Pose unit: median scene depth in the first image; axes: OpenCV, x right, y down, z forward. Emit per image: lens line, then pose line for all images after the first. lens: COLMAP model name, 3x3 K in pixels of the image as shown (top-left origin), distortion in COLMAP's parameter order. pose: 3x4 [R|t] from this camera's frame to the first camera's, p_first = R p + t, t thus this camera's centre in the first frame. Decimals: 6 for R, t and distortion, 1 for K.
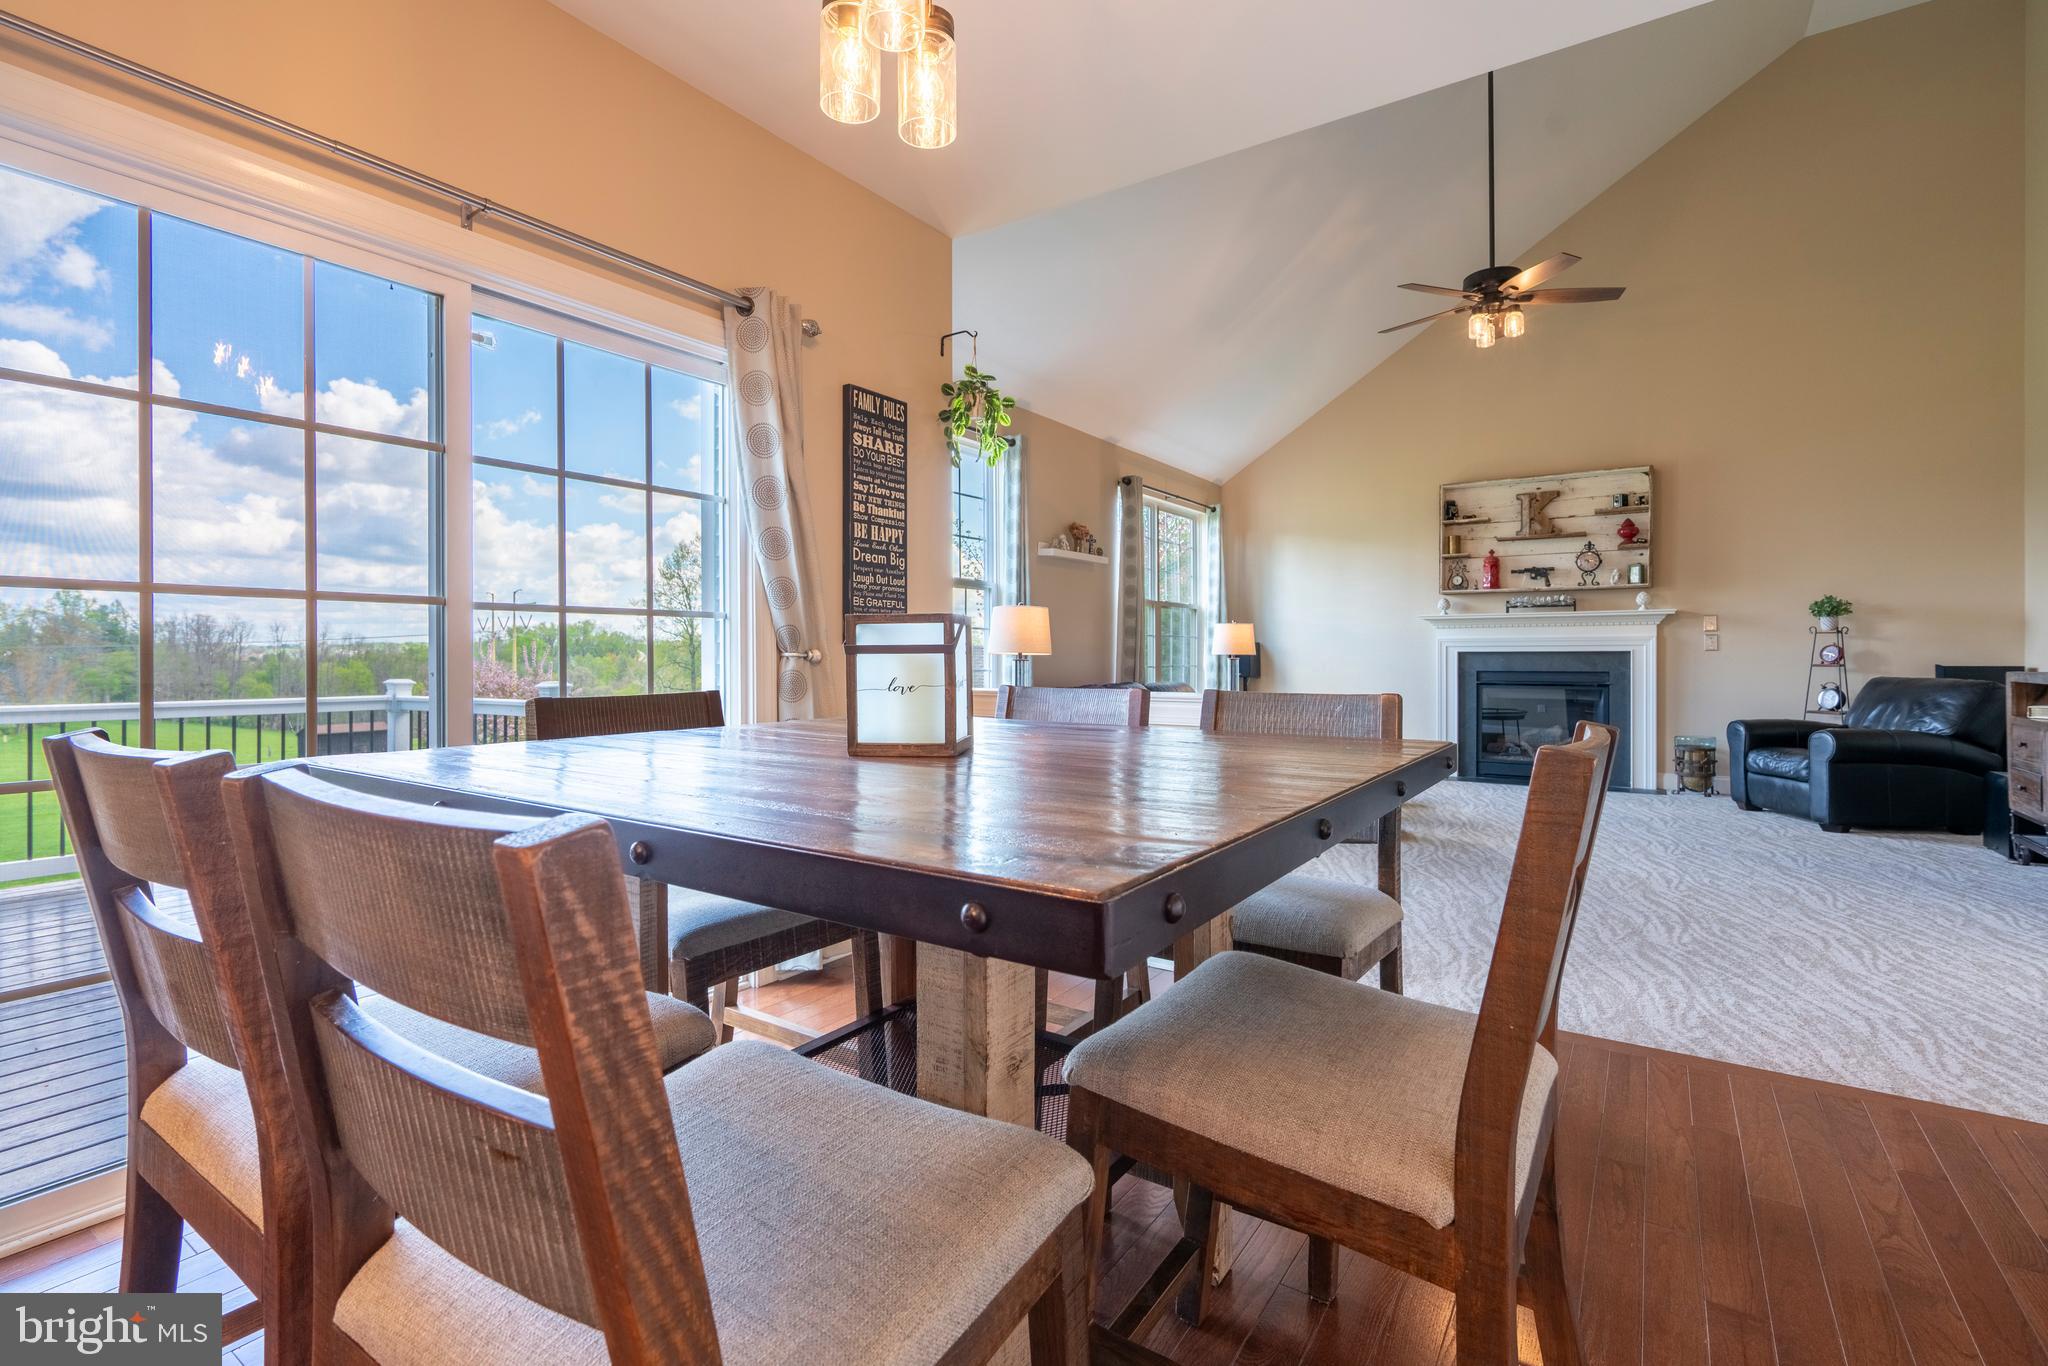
lens RADIAL K [[929.5, 0, 996.4], [0, 929.5, 653.1], [0, 0, 1]] dist [-0.004846, 0.001041]
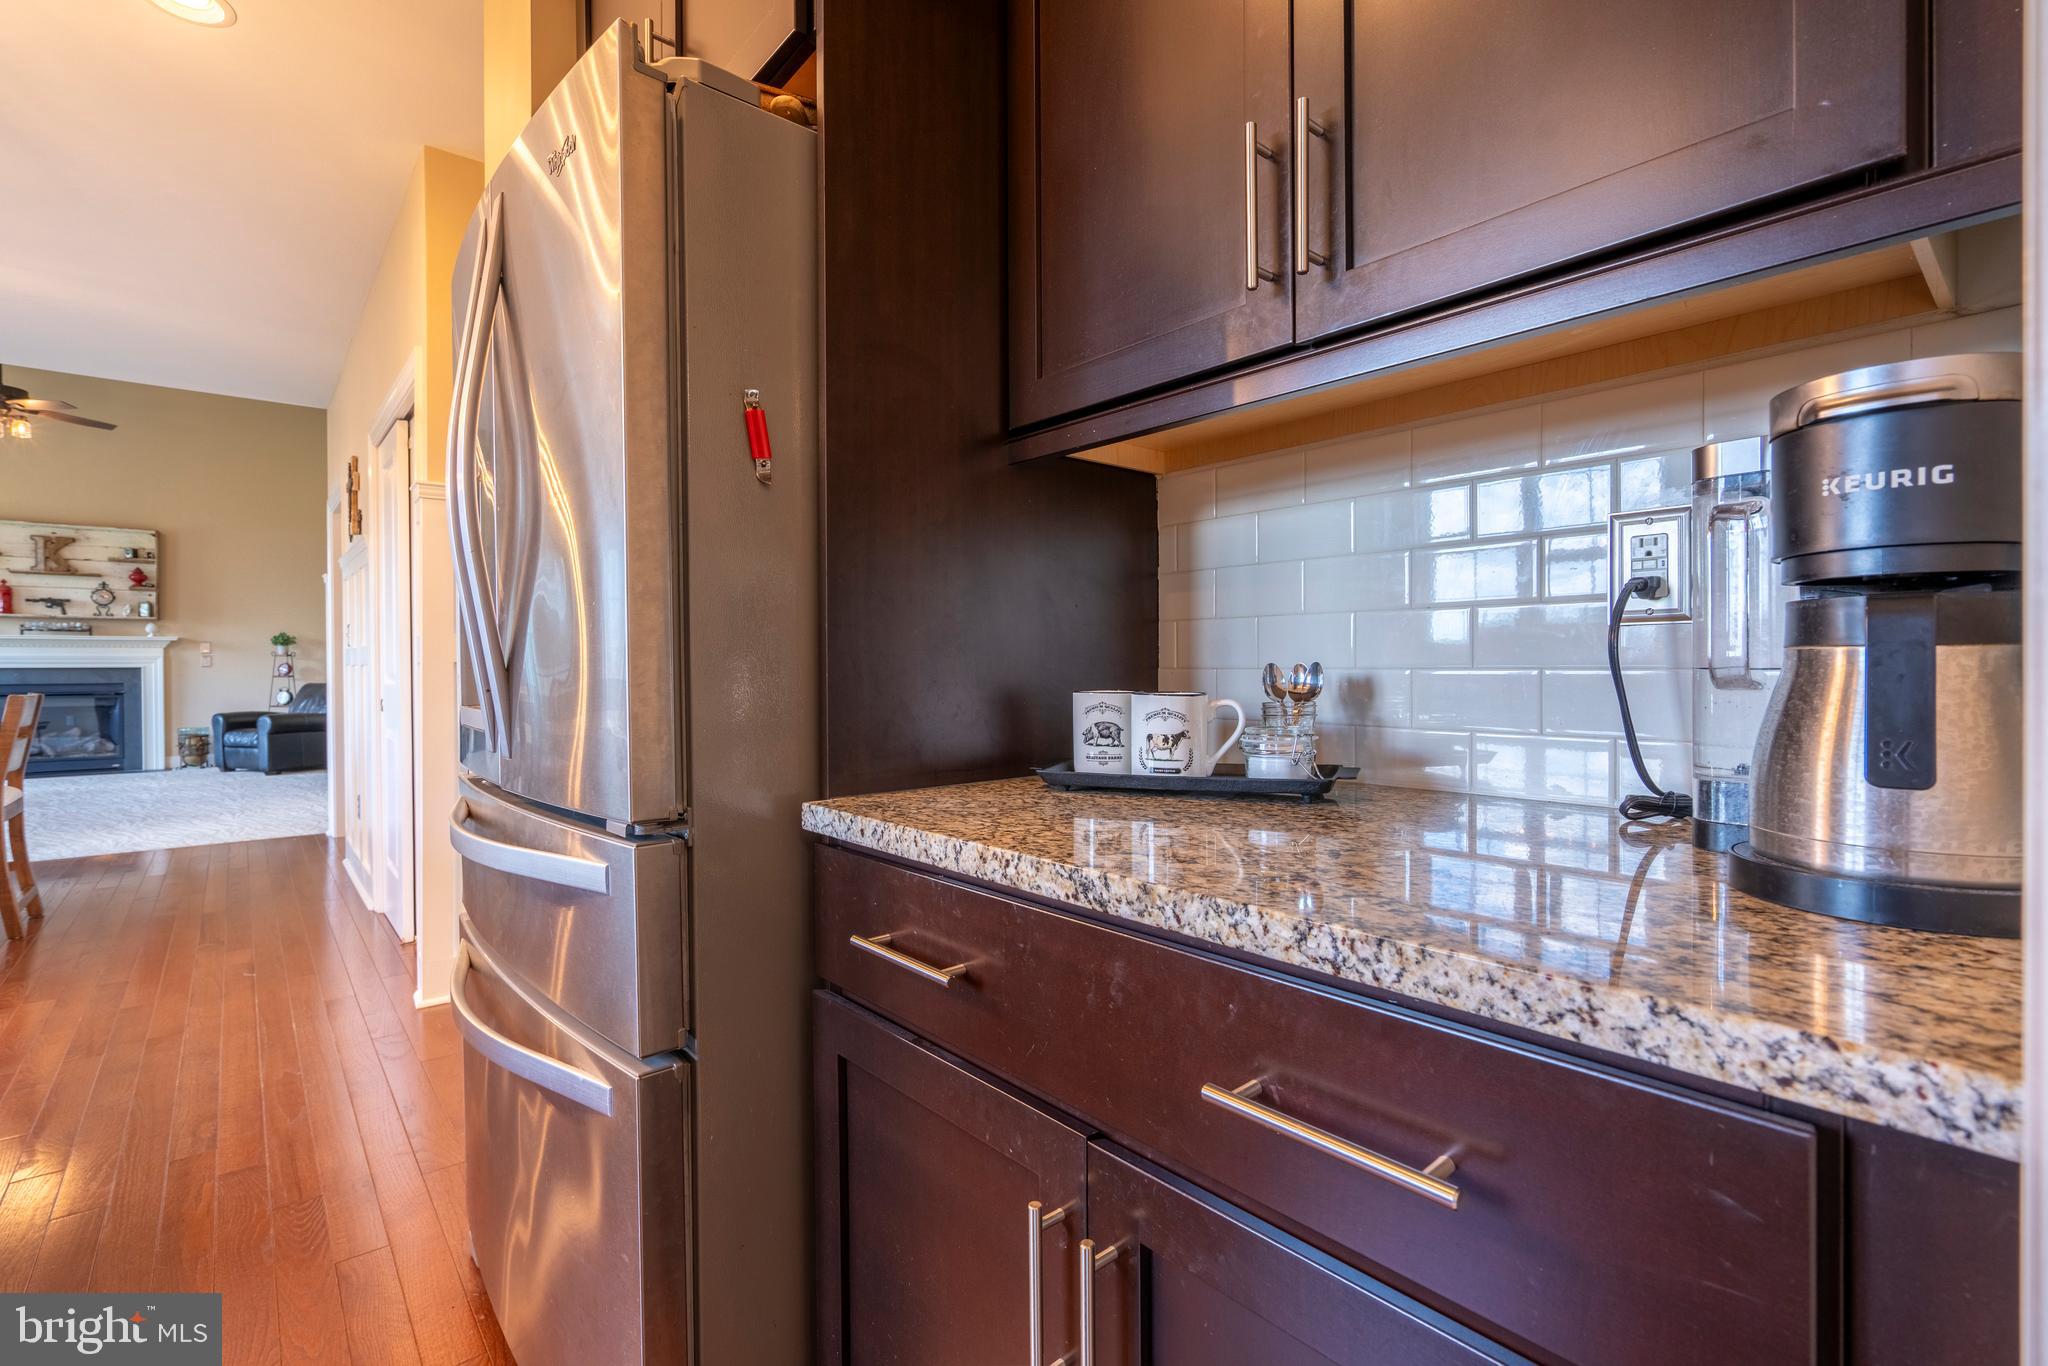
lens RADIAL K [[929.5, 0, 1021.8], [0, 929.5, 678.7], [0, 0, 1]] dist [-0.004846, 0.001041]
pose [[0.243073, -0.013536, 0.969914, -0.302912], [-0.000409, 0.999901, 0.014057, -0.005032], [-0.970008, -0.003814, 0.243043, -0.556465]]
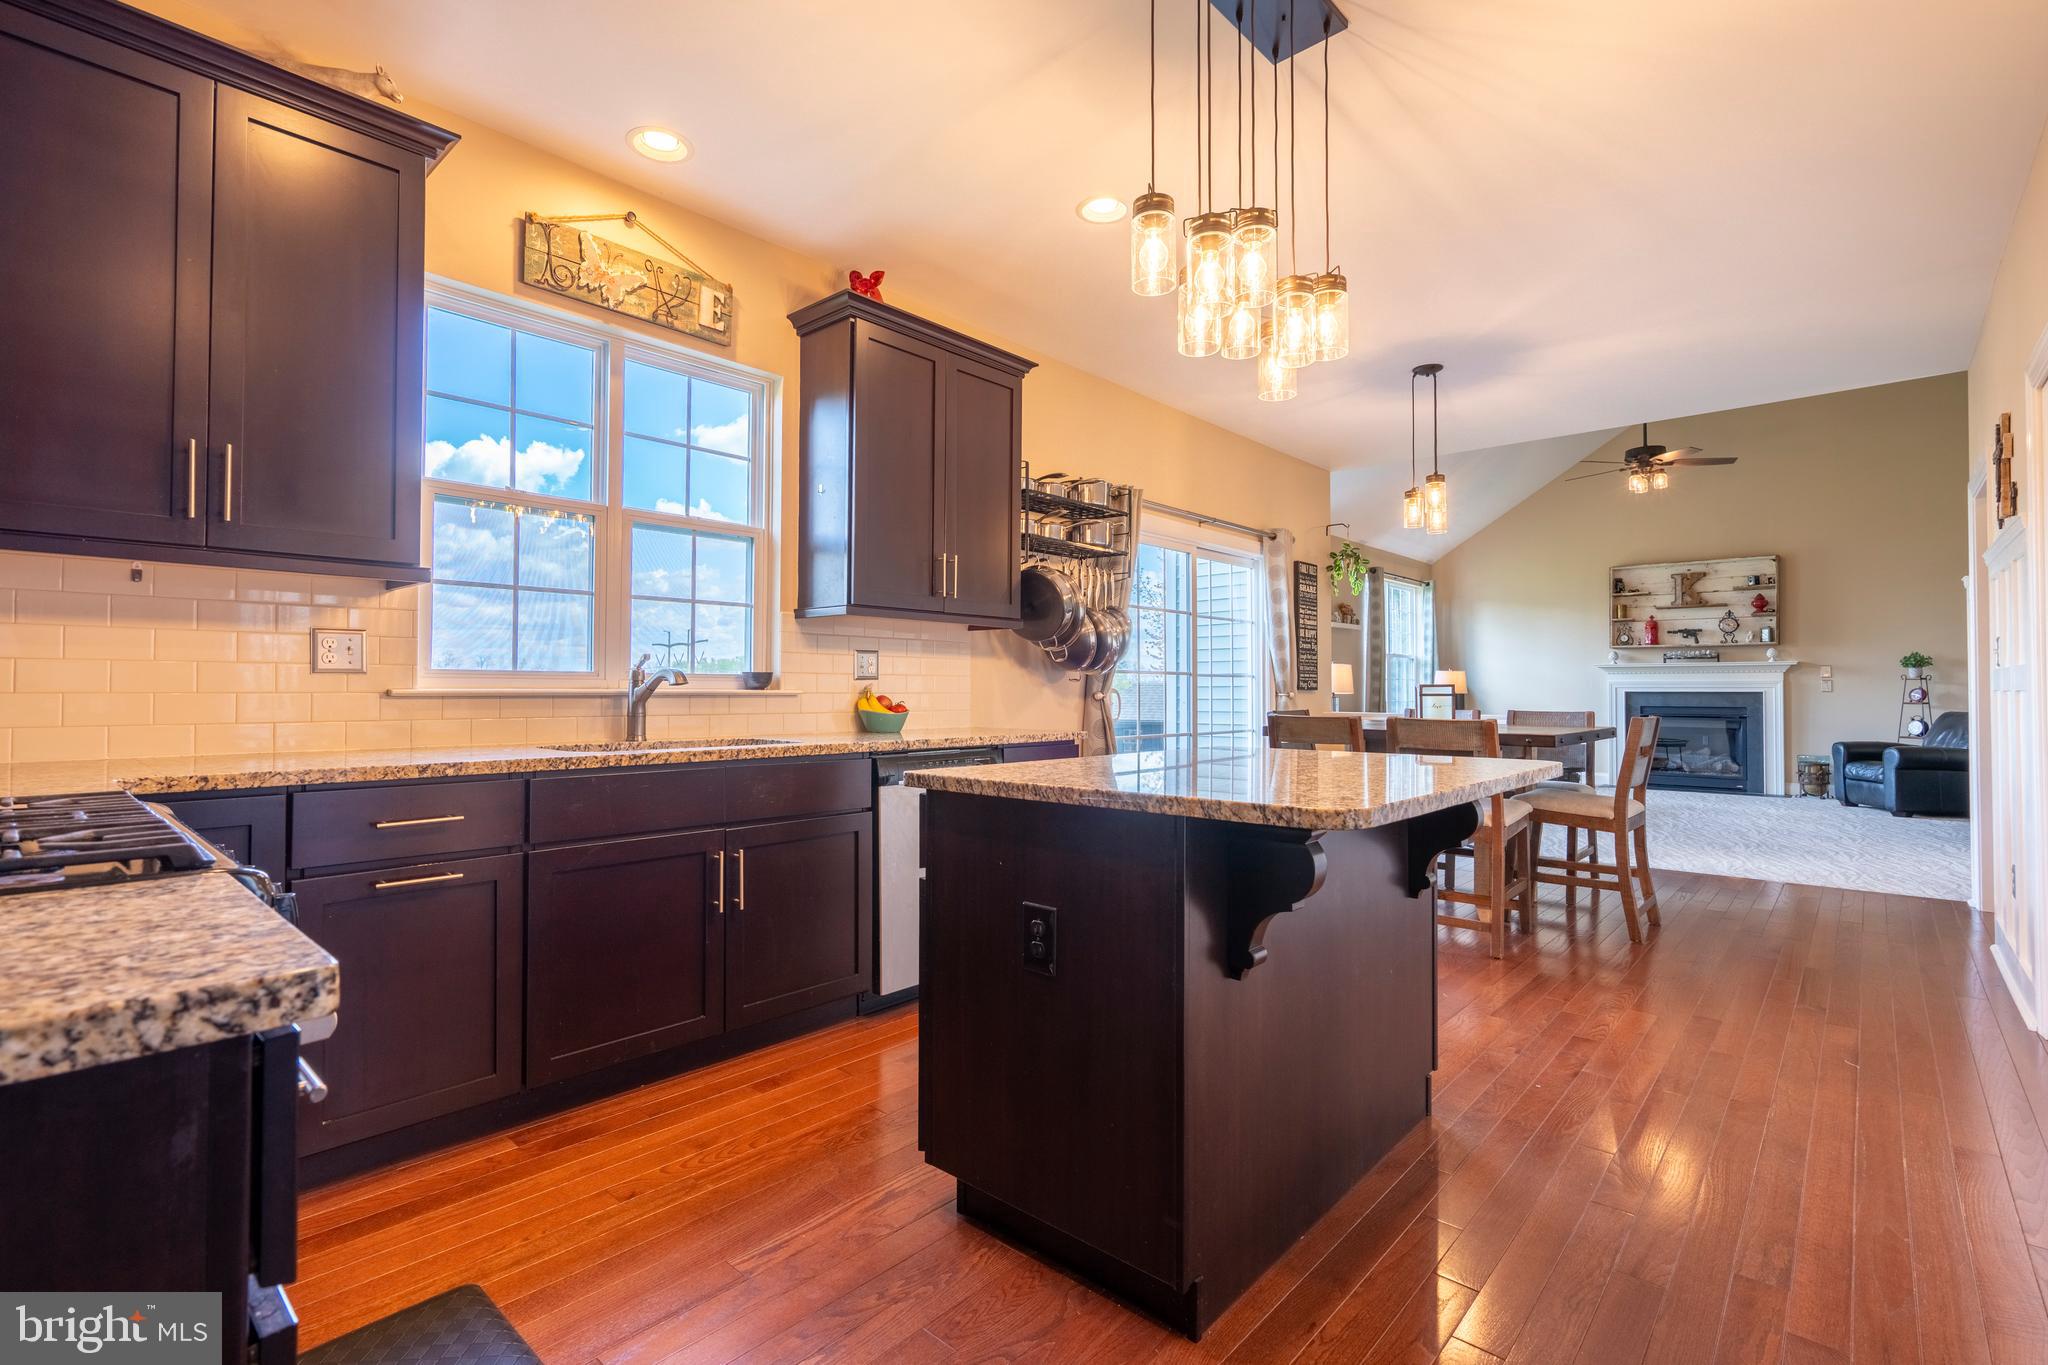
lens RADIAL K [[929.5, 0, 1013.9], [0, 929.5, 670.9], [0, 0, 1]] dist [-0.004846, 0.001041]
pose [[0.992052, 0.000541, -0.125824, -0.228732], [-0.002951, 0.999816, -0.018969, -0.004035], [0.125791, 0.019190, 0.991871, -0.478828]]
